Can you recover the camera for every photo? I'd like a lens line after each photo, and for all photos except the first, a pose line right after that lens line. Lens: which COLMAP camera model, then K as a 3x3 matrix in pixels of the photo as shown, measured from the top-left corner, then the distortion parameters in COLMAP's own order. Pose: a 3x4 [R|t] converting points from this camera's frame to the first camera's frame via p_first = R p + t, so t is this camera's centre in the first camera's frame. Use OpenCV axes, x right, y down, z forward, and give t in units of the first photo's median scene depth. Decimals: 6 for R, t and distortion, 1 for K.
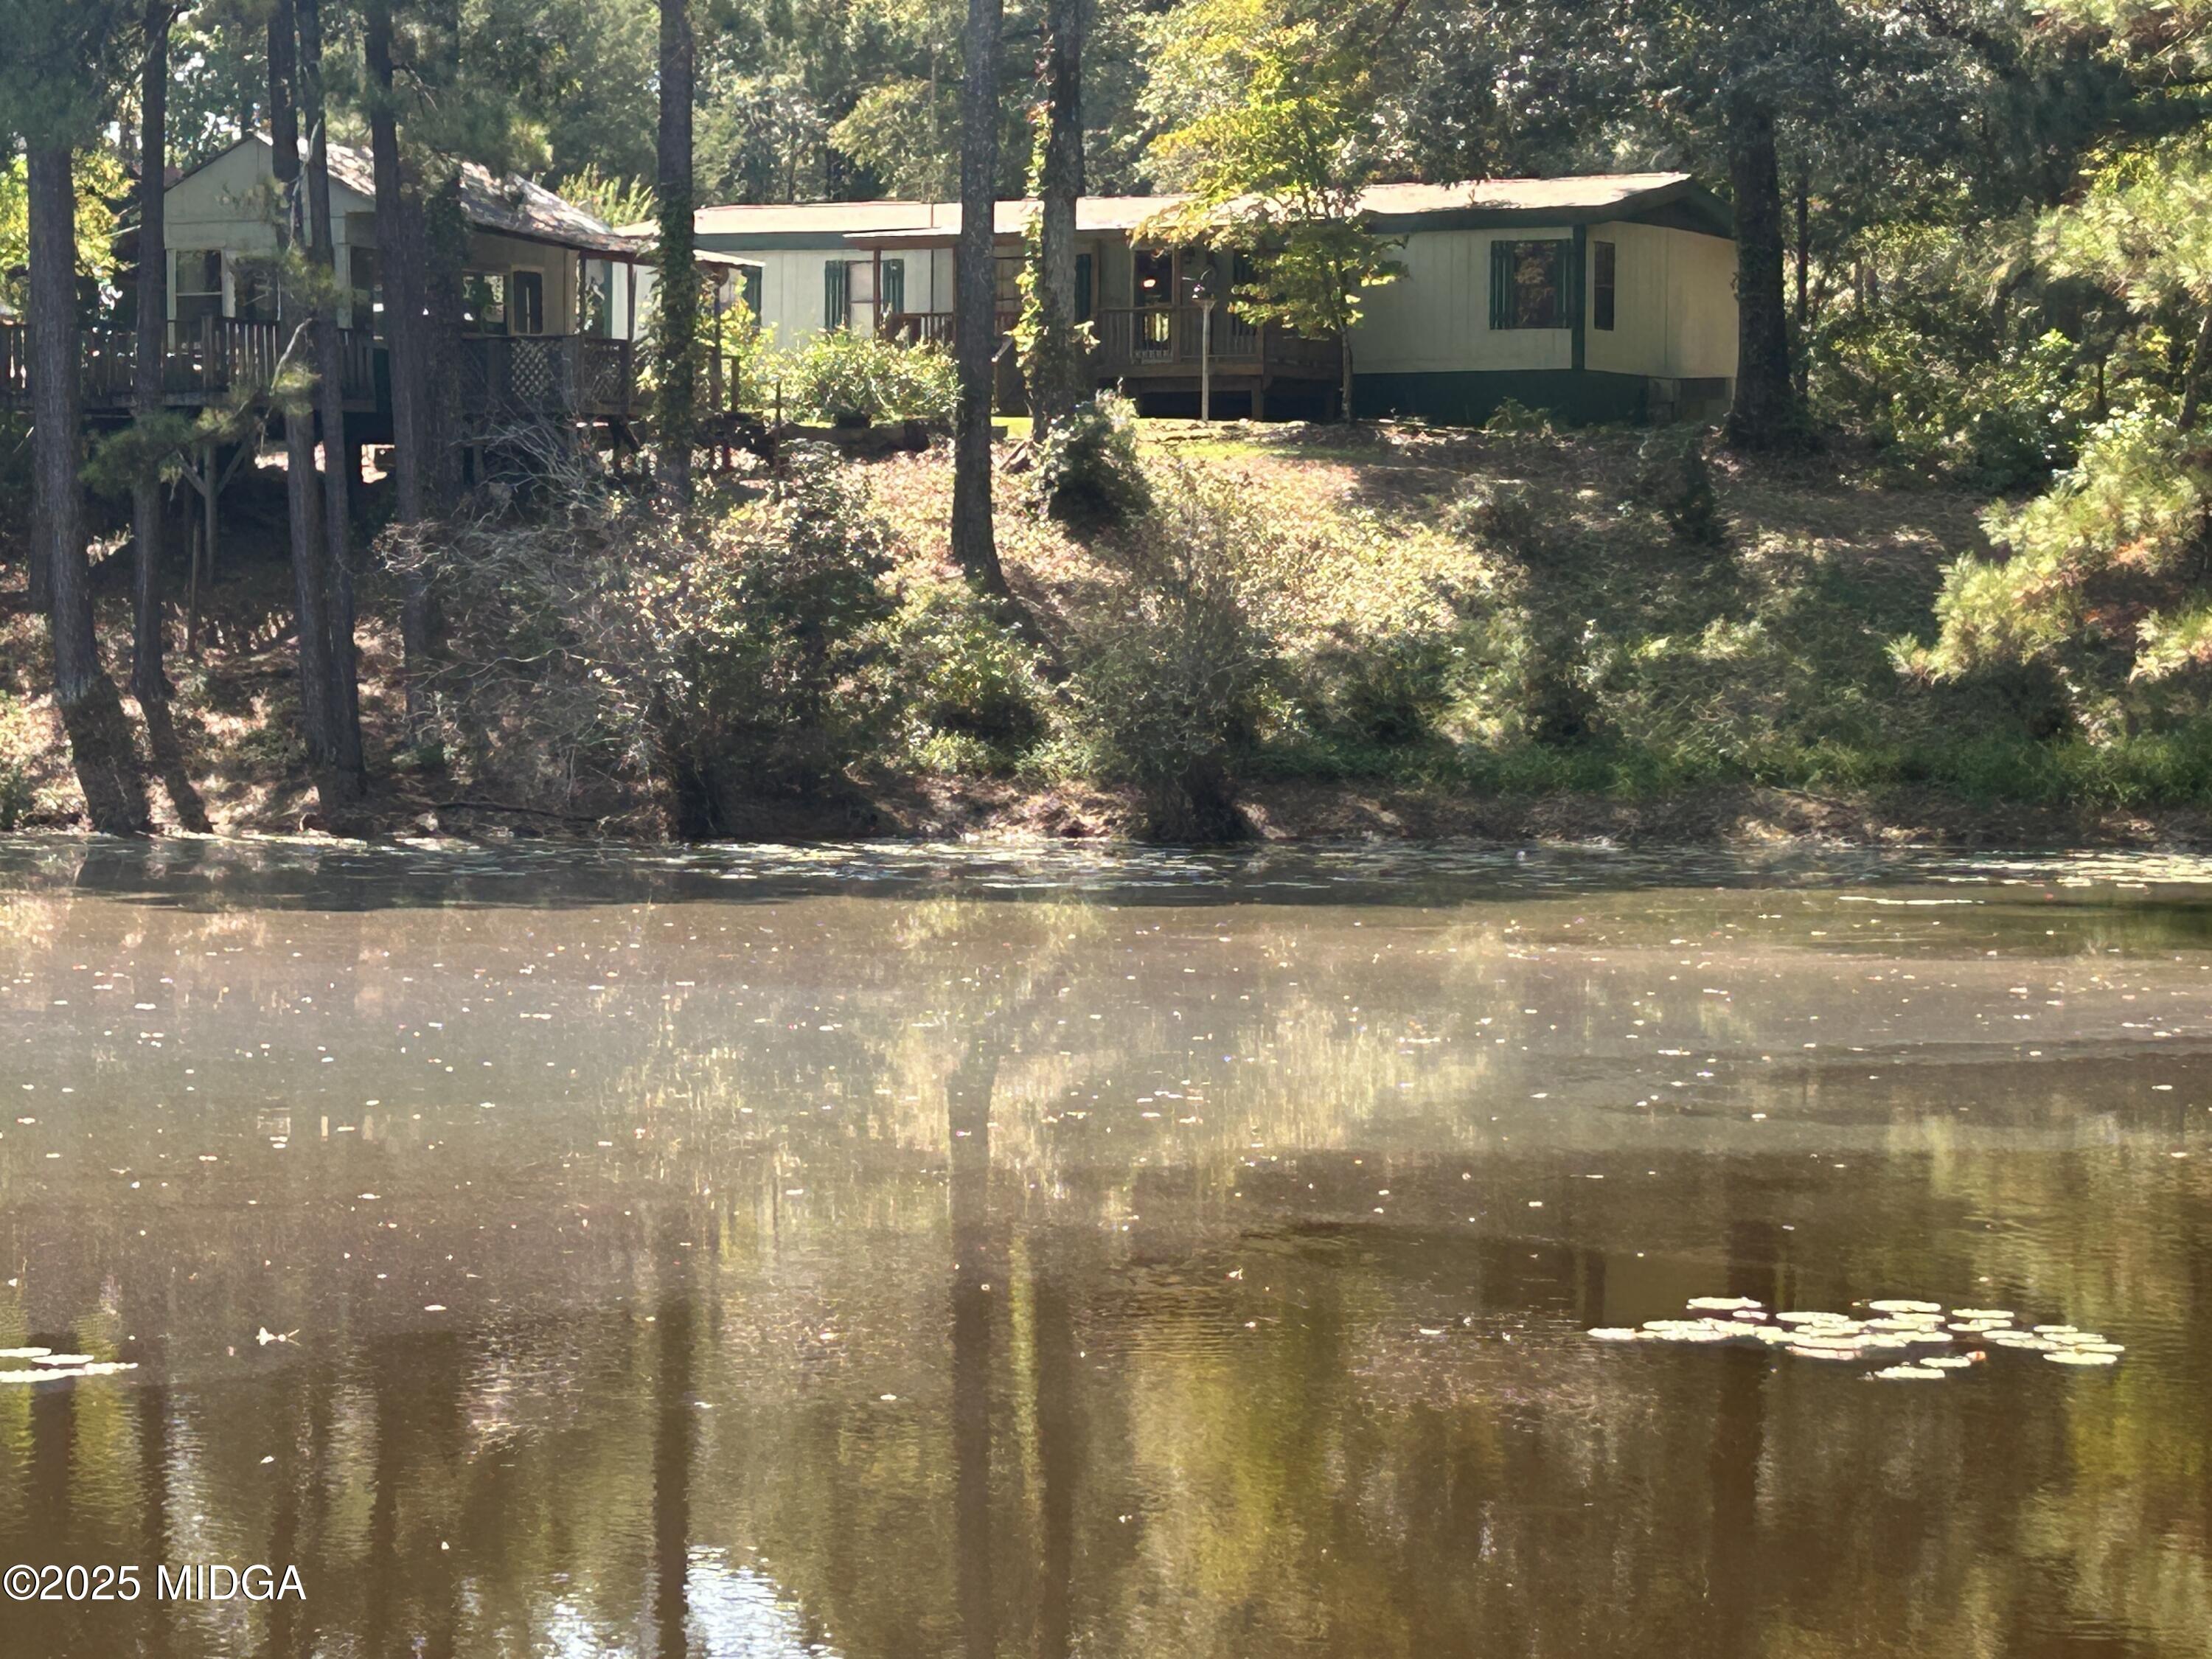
lens RADIAL K [[5745.7, 0, 1106.0], [0, 5745.7, 829.5], [0, 0, 1]] dist [0.287975, 0.947684]
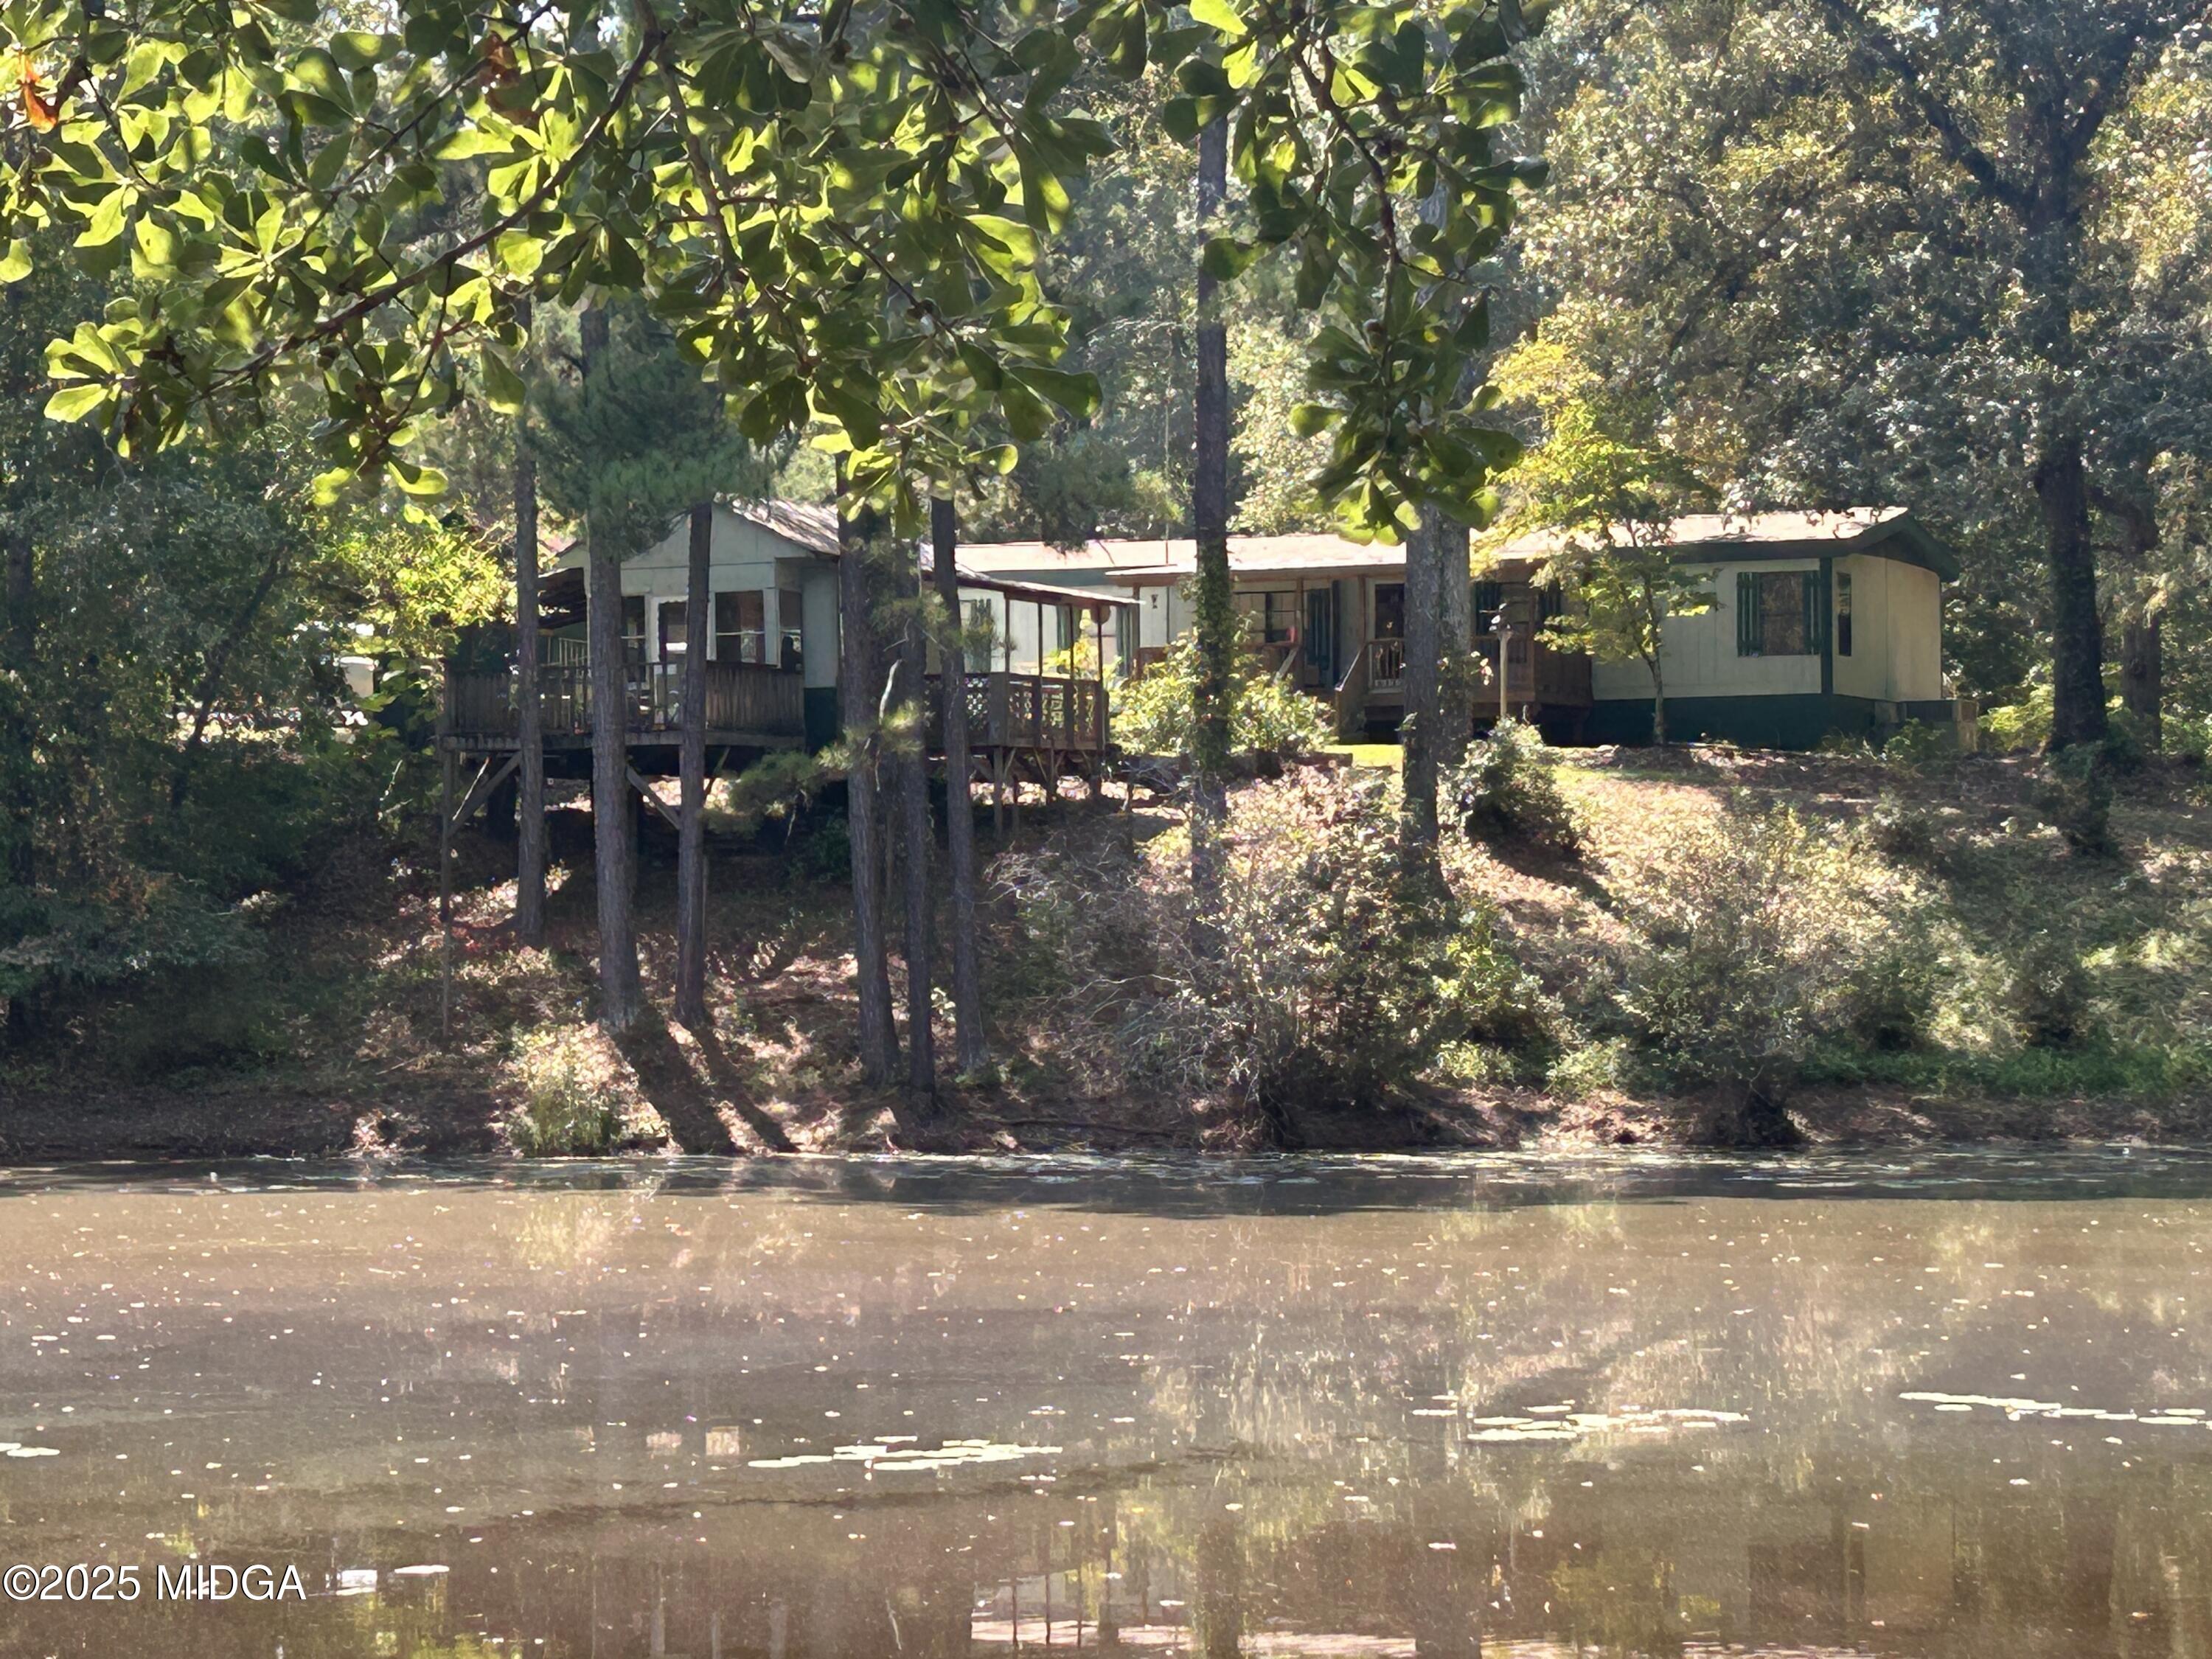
lens RADIAL K [[5745.7, 0, 1106.0], [0, 5745.7, 829.5], [0, 0, 1]] dist [0.287975, 0.947684]
pose [[0.995887, -0.012373, 0.089754, -0.183859], [0.017483, 0.998257, -0.056372, 0.001628], [-0.088900, 0.057709, 0.994367, -0.032487]]
